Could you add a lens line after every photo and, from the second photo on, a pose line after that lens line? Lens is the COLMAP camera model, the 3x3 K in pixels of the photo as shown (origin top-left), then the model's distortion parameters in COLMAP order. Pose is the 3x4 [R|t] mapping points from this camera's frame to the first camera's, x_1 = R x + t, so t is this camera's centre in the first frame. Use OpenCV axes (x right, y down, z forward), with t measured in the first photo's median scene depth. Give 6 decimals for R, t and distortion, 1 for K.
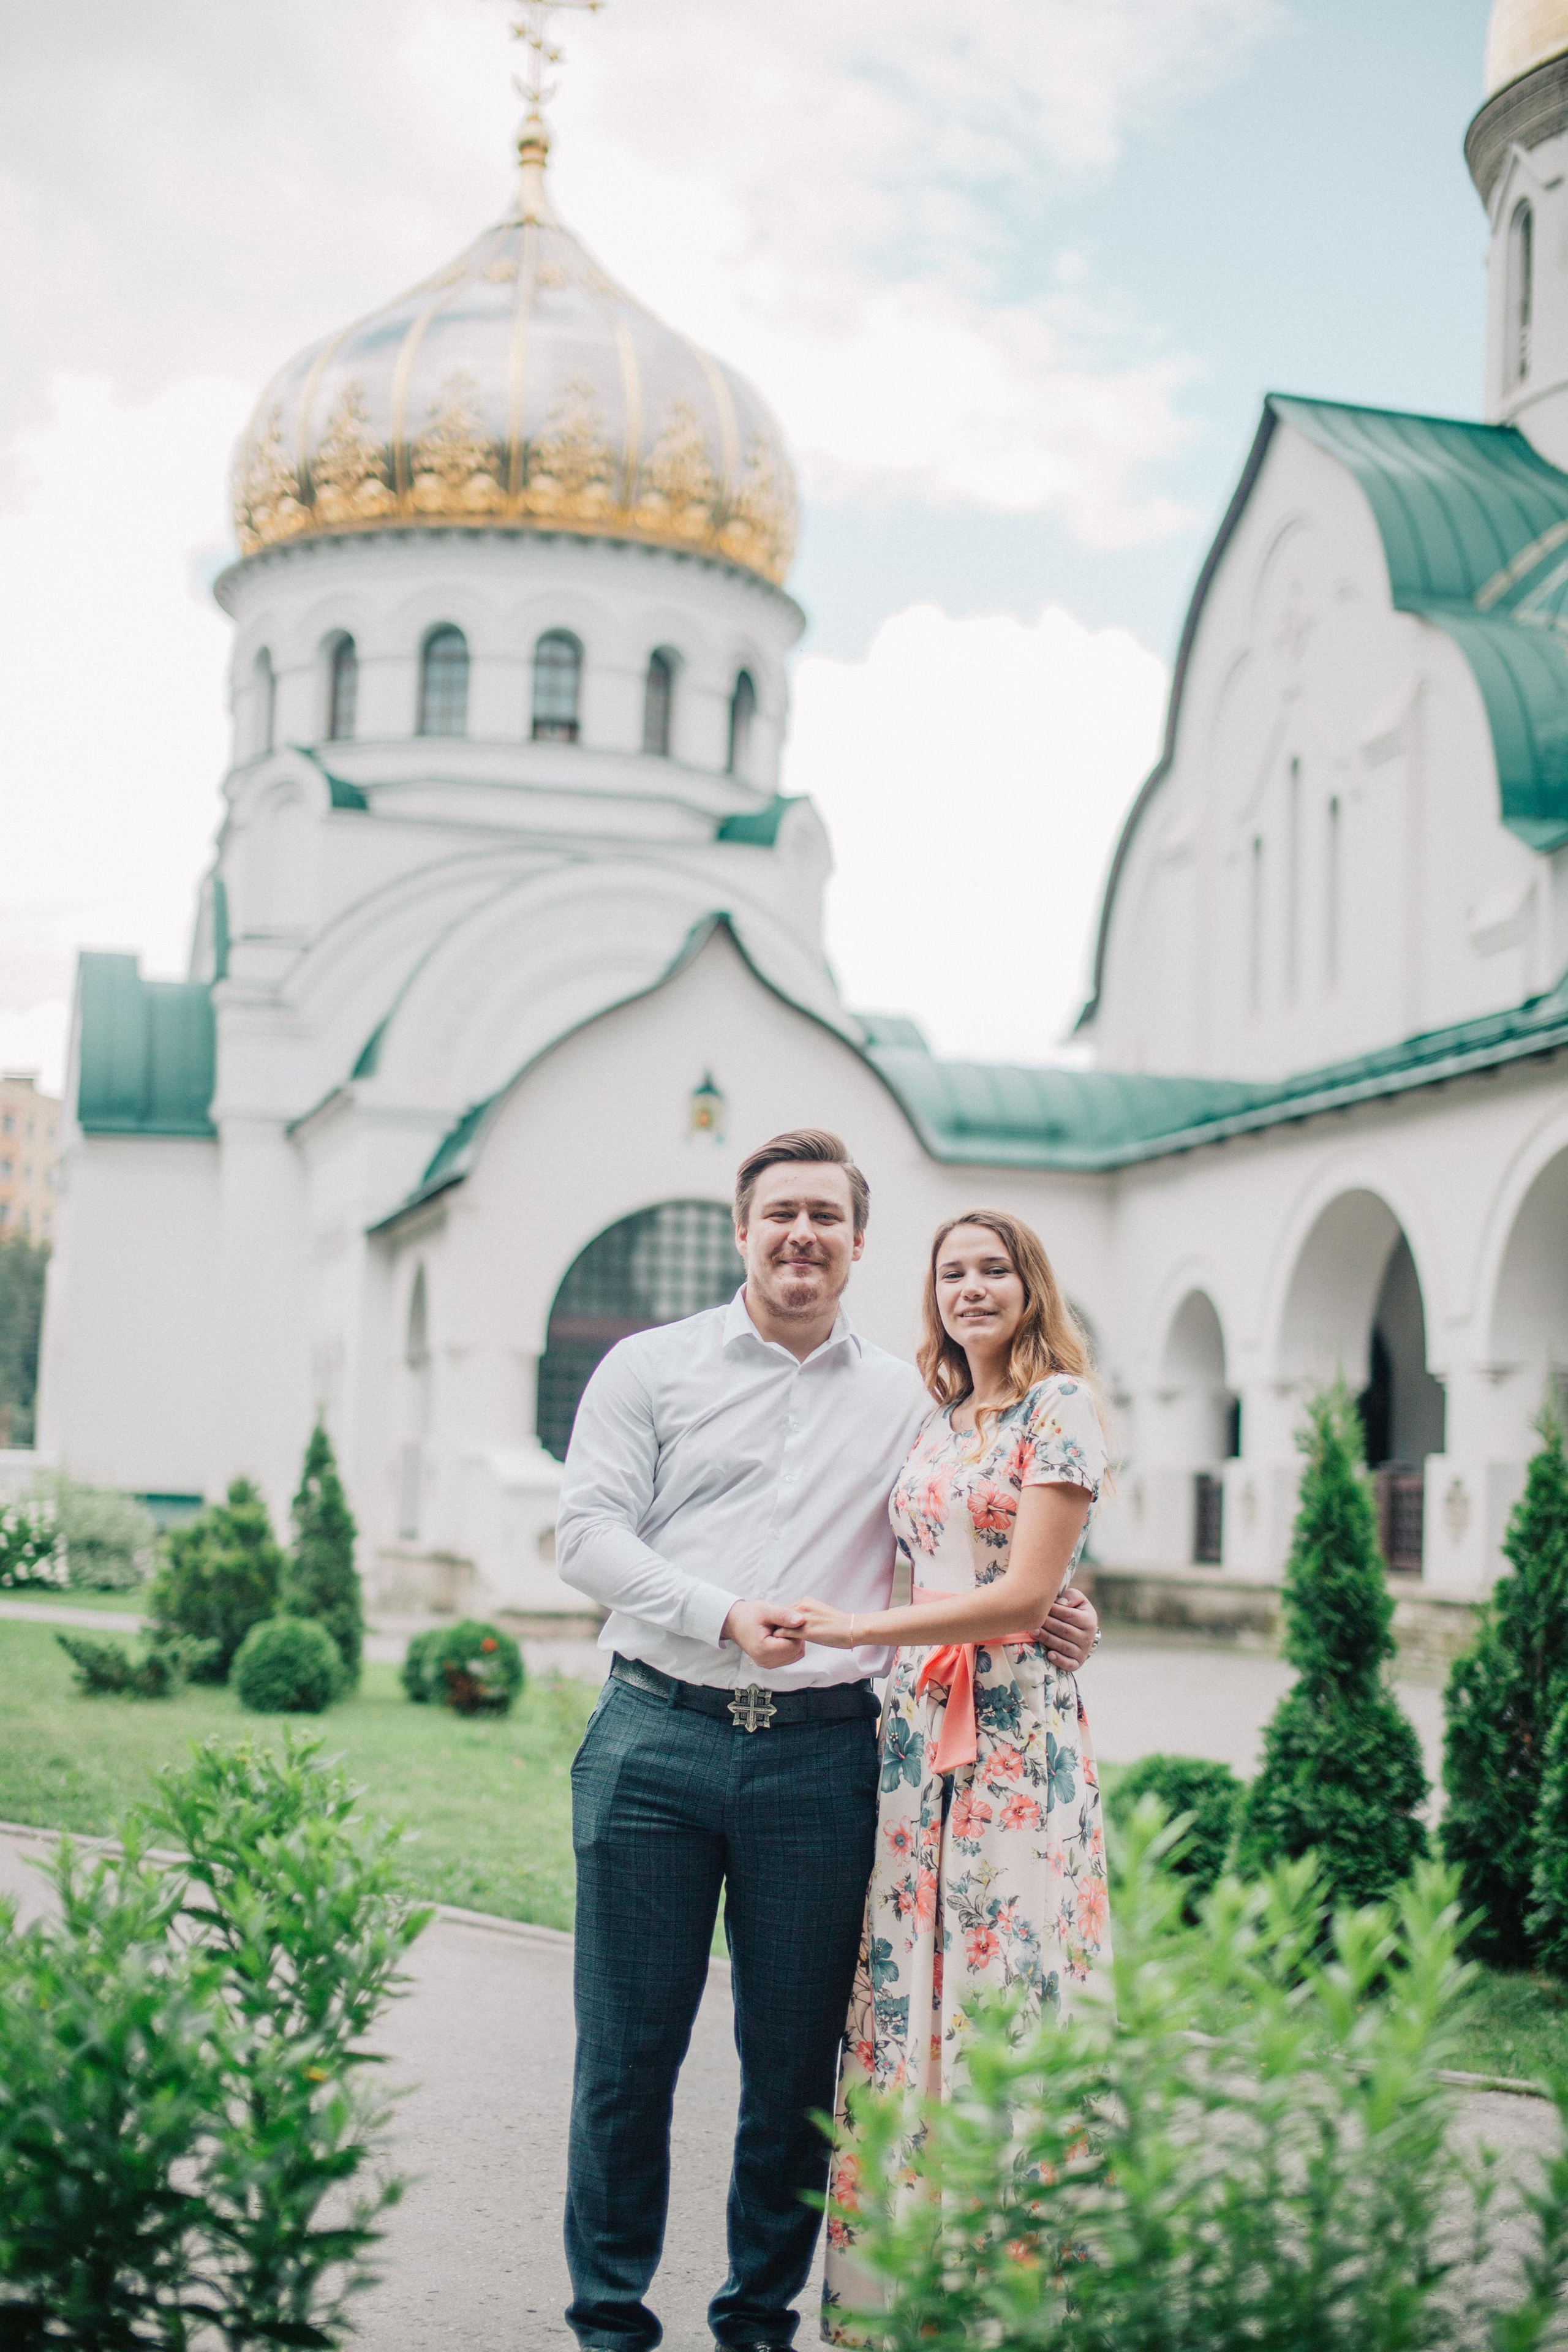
lens RADIAL K [[3335.2, 0, 767.2], [0, 3335.2, 1167.3], [0, 0, 1]] dist [-0.067436, 0.123630]
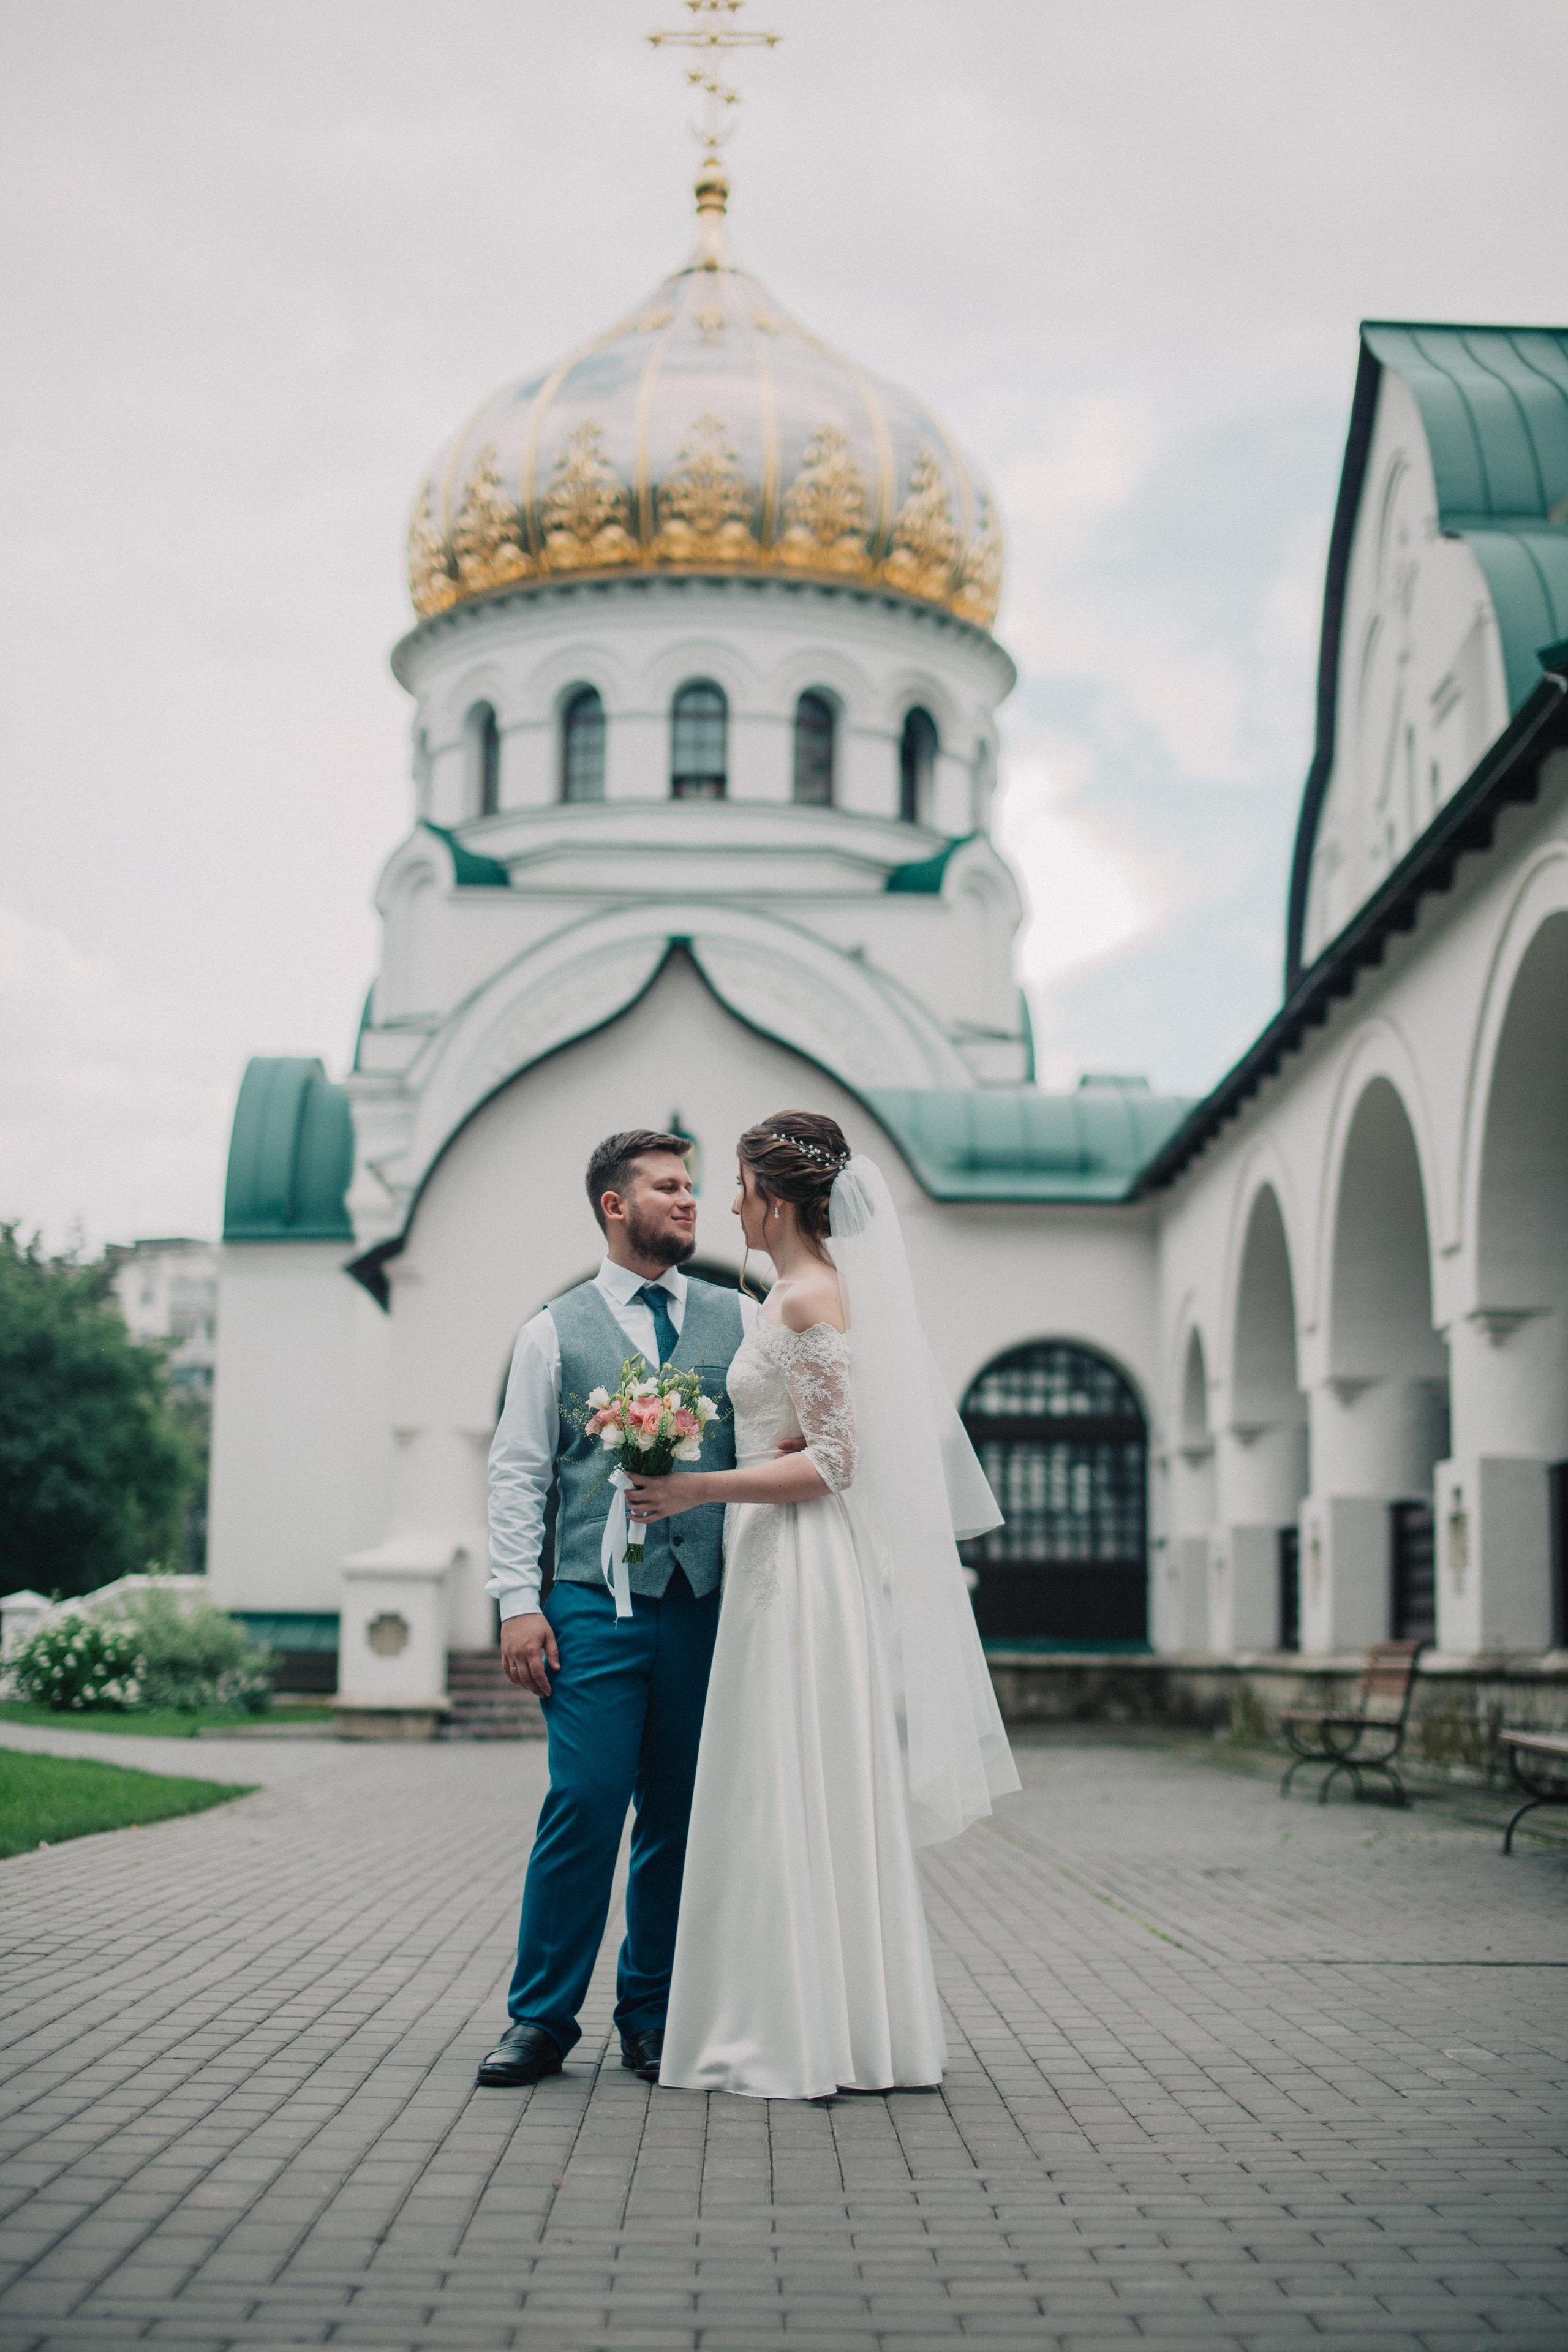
lens RADIAL K [[3318.2, 0, 785.6], [0, 3318.2, 1167.6], [0, 0, 1]] dist [-0.080544, 0.146479]
pose [[0.965843, -0.056819, -0.252820, 0.201033], [0.042829, 0.997249, -0.060504, 0.034805], [0.255562, 0.047610, 0.965620, 0.120376]]
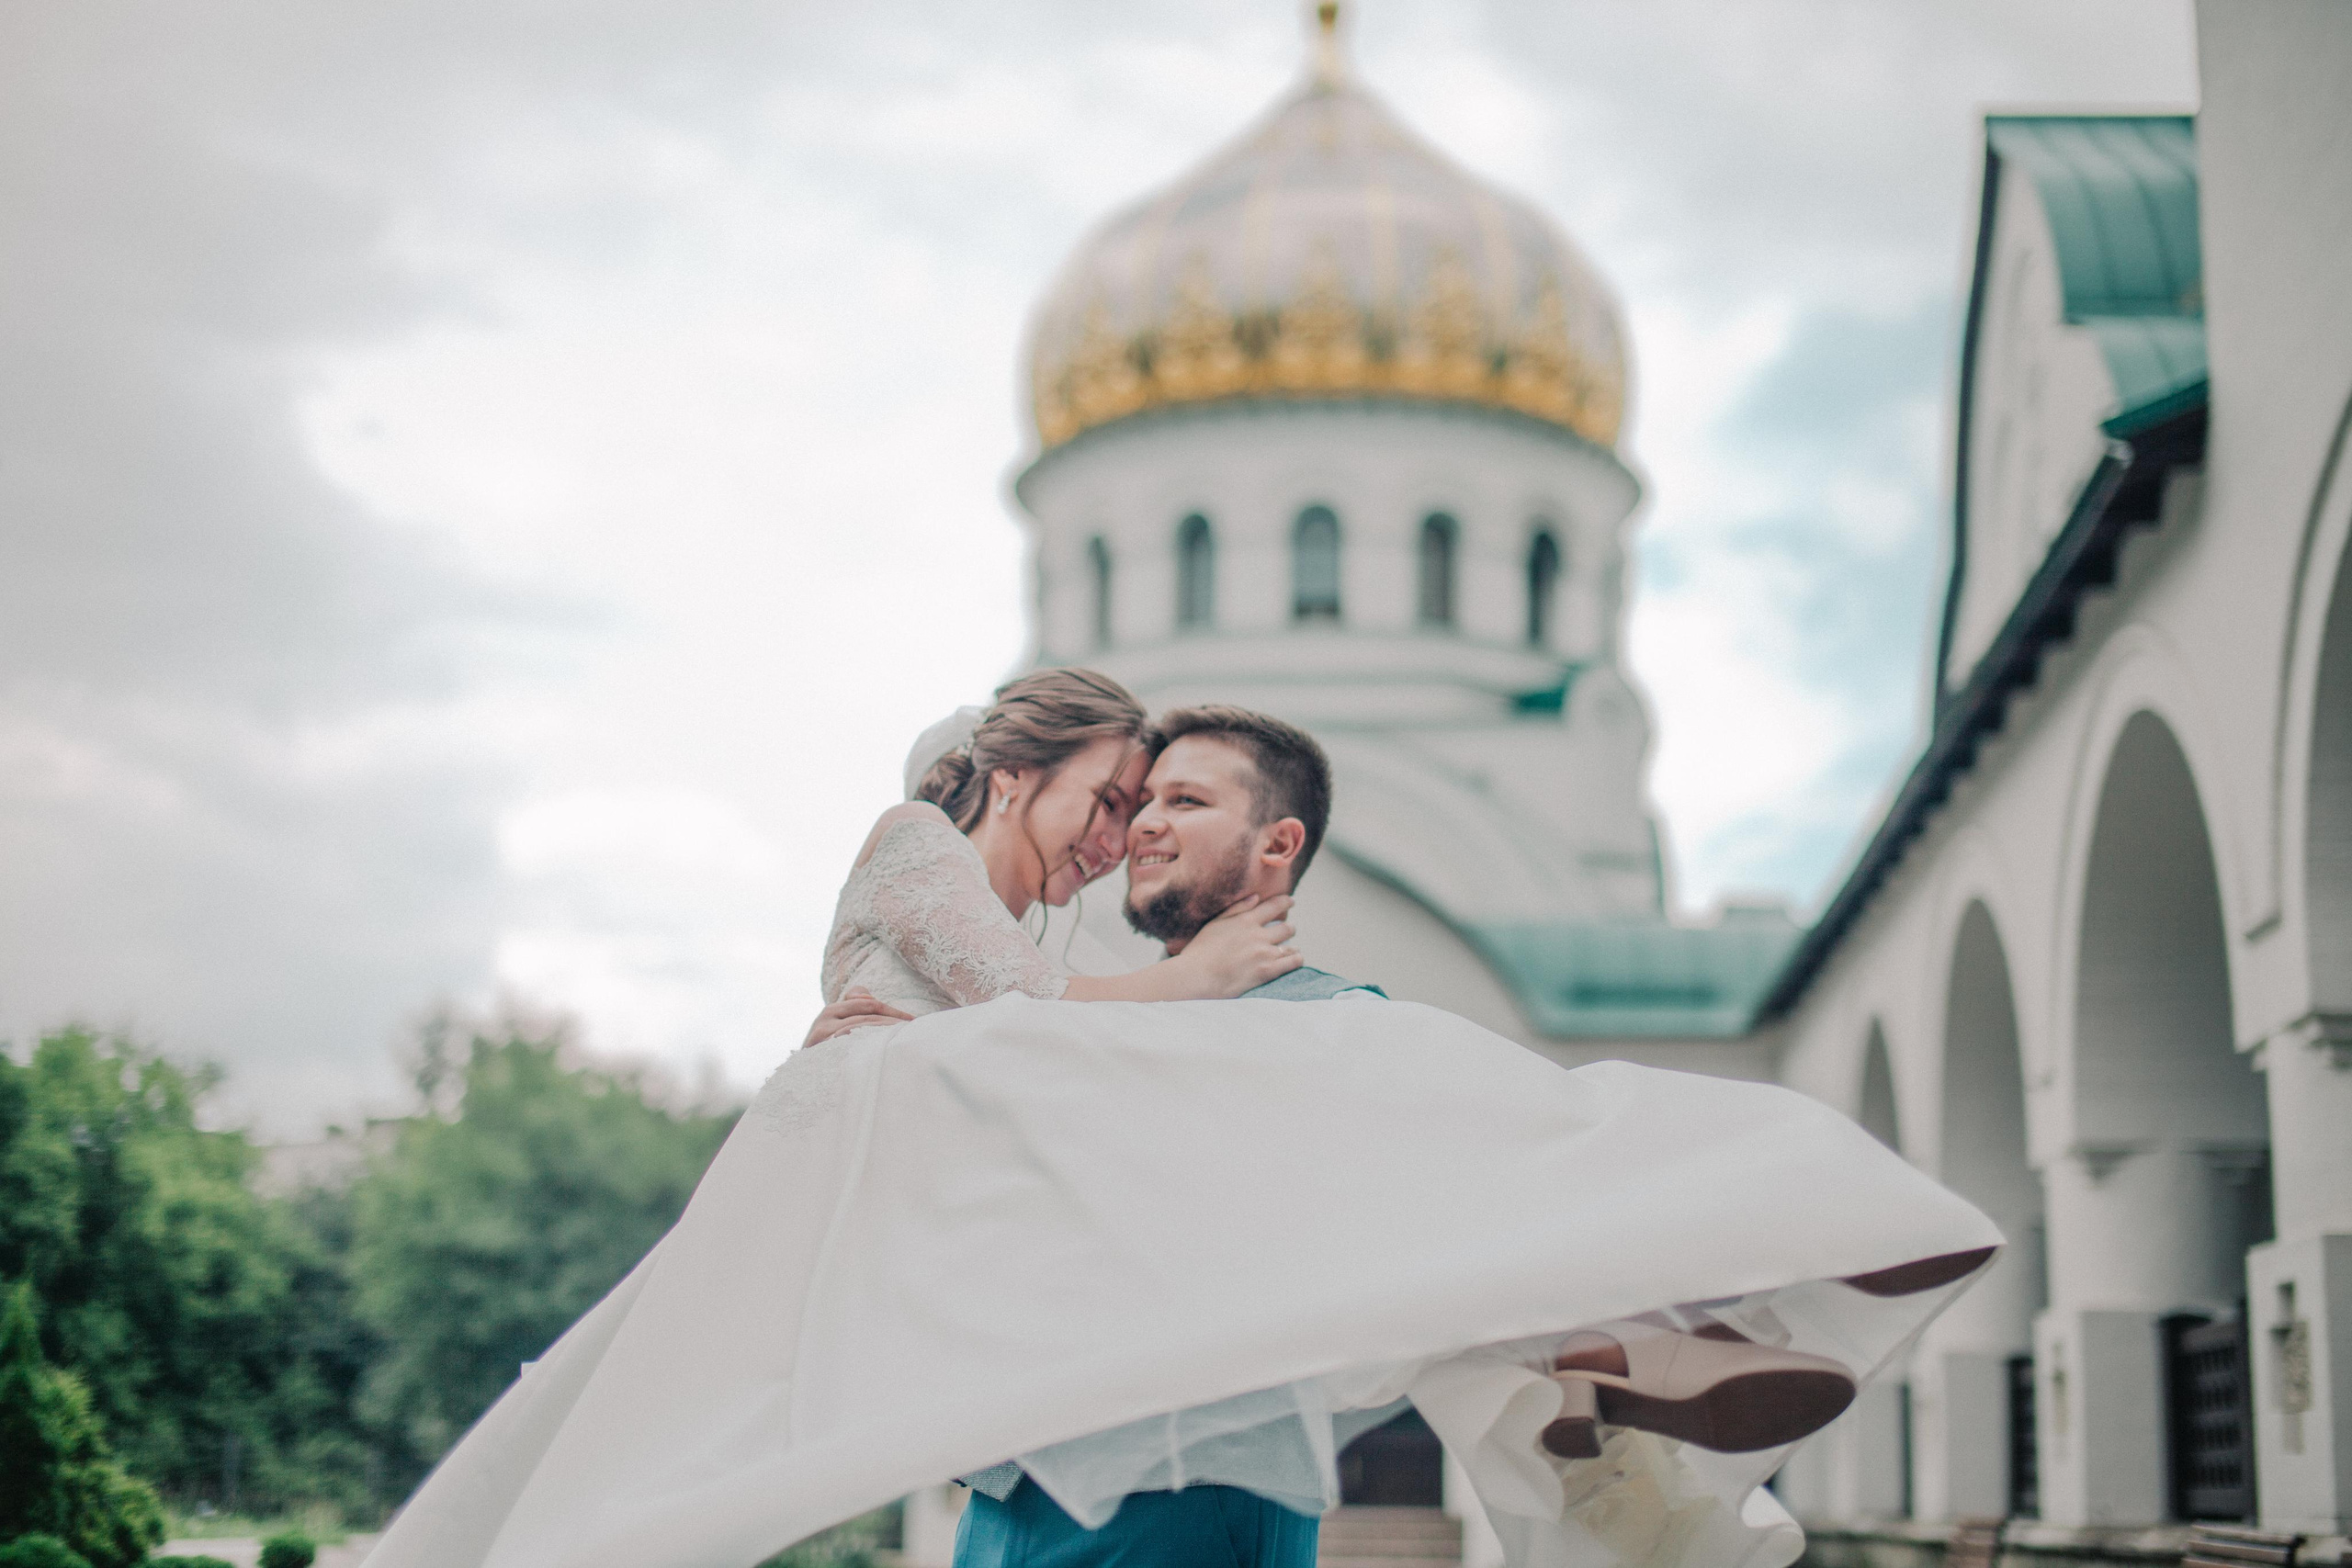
lens RADIAL K [[3316.2, 0, 1176.0], [0, 3316.2, 784.0], [0, 0, 1]] dist [-0.096402, 0.213618]
pose [[0.937445, -0.088468, -0.336706, 0.214386], [0.046160, 0.990220, -0.131659, 0.035118], [0.345061, 0.107881, 0.932360, 0.155977]]
